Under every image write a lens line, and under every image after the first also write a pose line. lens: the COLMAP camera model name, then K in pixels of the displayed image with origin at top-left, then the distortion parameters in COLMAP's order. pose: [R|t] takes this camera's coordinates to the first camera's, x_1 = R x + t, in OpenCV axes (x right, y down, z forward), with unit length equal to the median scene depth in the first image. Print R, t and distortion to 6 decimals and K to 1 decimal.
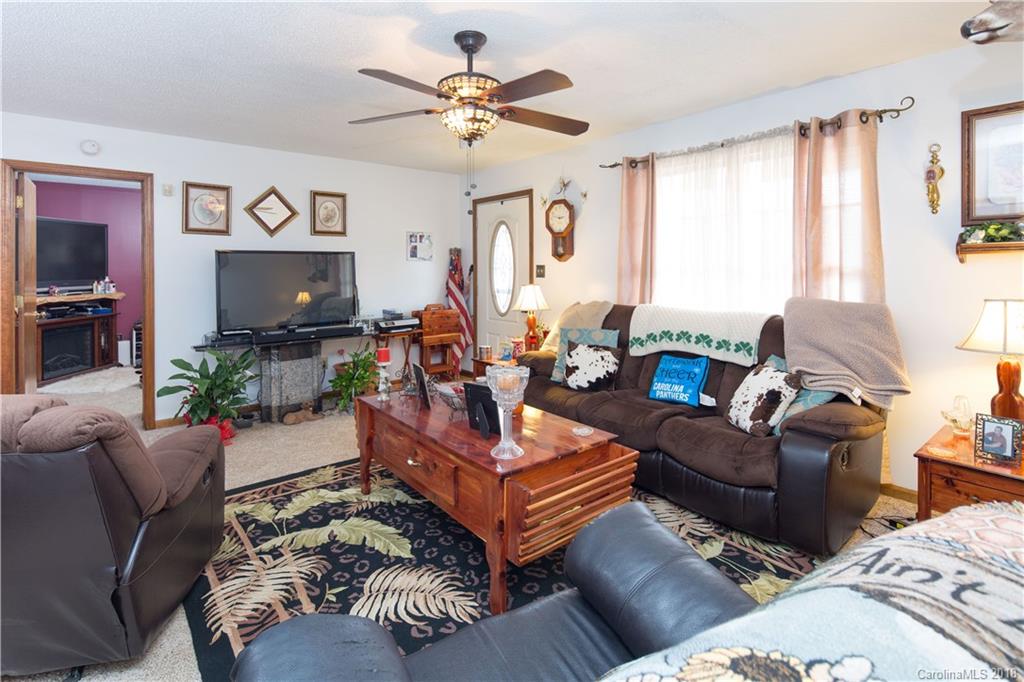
lens RADIAL K [[497.5, 0, 511.6], [0, 497.5, 271.5], [0, 0, 1]] dist [-0.000032, -0.000224]
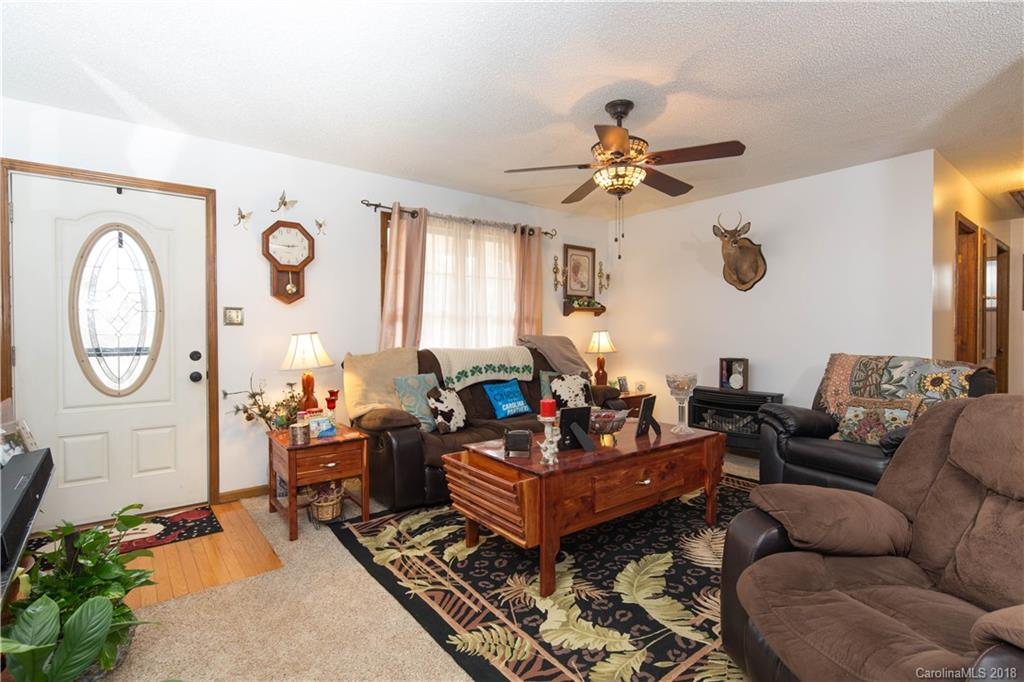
lens RADIAL K [[493.1, 0, 511.4], [0, 493.1, 338.3], [0, 0, 1]] dist [-0.000324, -0.000828]
pose [[0.028925, -0.018313, 0.999414, -1.140736], [0.006036, 0.999817, 0.018146, 0.038375], [-0.999563, 0.005507, 0.029031, 1.118811]]
